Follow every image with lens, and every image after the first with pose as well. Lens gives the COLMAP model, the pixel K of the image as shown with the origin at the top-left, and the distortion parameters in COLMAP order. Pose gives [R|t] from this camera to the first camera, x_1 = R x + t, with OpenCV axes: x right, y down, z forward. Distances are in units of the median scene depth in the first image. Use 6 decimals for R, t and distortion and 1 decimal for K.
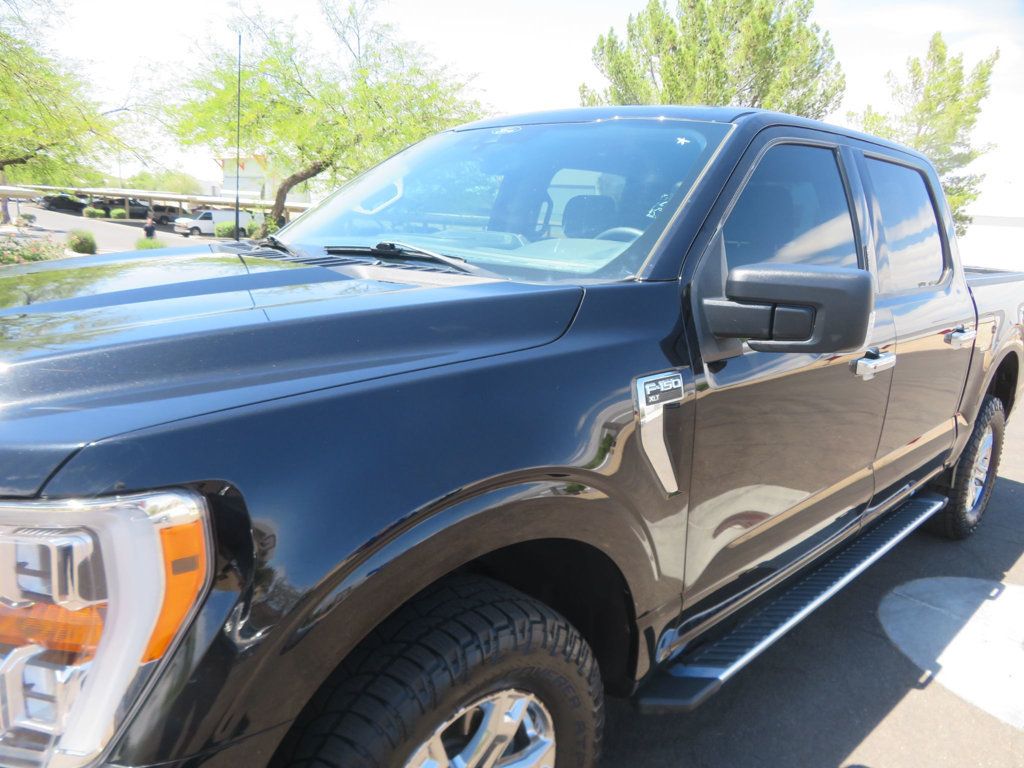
lens RADIAL K [[730.4, 0, 512.0], [0, 730.4, 384.0], [0, 0, 1]] dist [-0.026681, 0.002201]
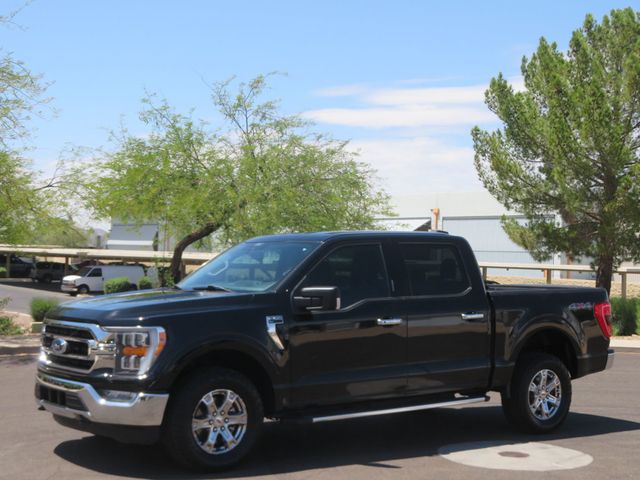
lens RADIAL K [[1085.3, 0, 320.0], [0, 1085.3, 240.0], [0, 0, 1]] dist [-0.099061, -0.160762]
pose [[0.985156, -0.044351, -0.165833, 0.129011], [0.003212, 0.970641, -0.240512, 0.089887], [0.171631, 0.236409, 0.956375, -0.412793]]
